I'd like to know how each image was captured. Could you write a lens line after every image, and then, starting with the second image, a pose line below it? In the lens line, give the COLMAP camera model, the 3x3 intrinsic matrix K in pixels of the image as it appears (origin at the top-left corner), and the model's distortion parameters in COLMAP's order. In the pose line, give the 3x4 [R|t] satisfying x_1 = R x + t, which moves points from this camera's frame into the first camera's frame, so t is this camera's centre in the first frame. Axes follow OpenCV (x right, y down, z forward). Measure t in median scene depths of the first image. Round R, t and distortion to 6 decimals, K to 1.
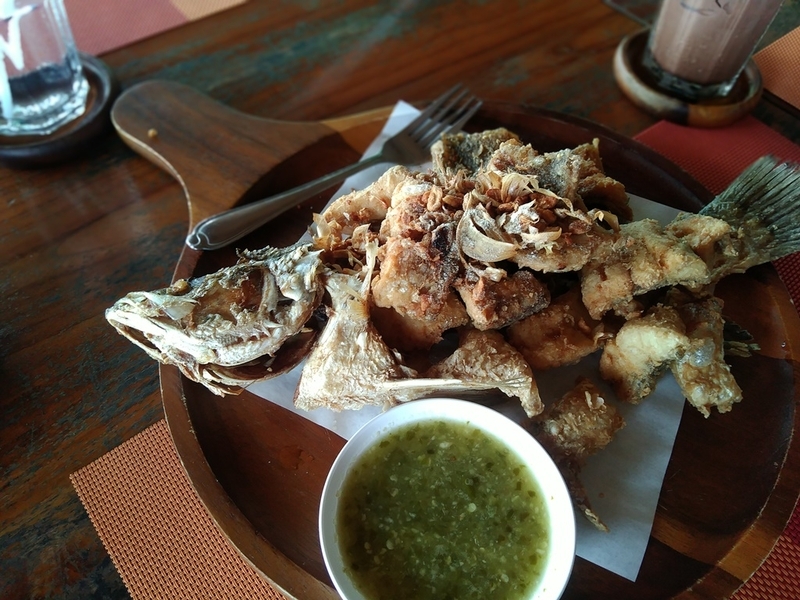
lens RADIAL K [[647.3, 0, 400.0], [0, 647.3, 300.0], [0, 0, 1]] dist [0.111367, -0.263987]
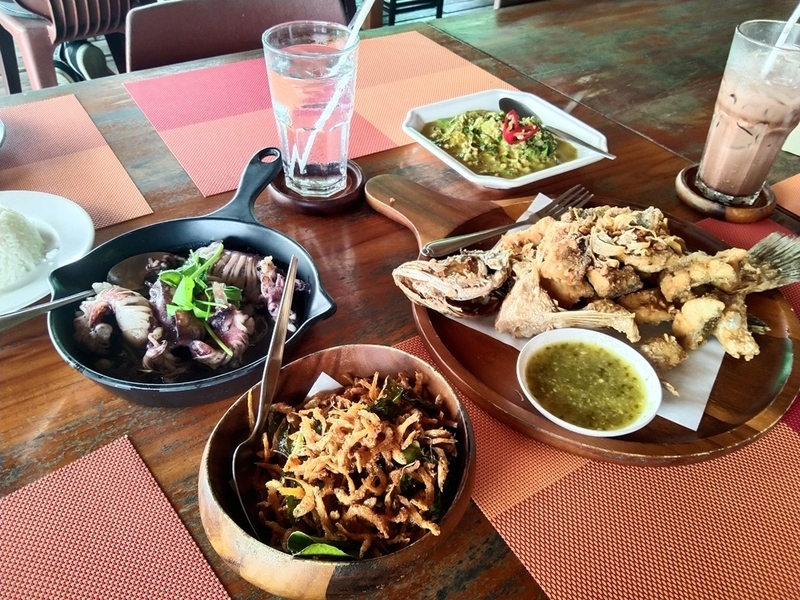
lens RADIAL K [[647.3, 0, 400.0], [0, 647.3, 300.0], [0, 0, 1]] dist [0.111367, -0.263987]
pose [[0.994113, 0.071265, -0.081618, -0.271766], [-0.089325, 0.965387, -0.245051, 0.532326], [0.061330, 0.250899, 0.966069, -0.724641]]
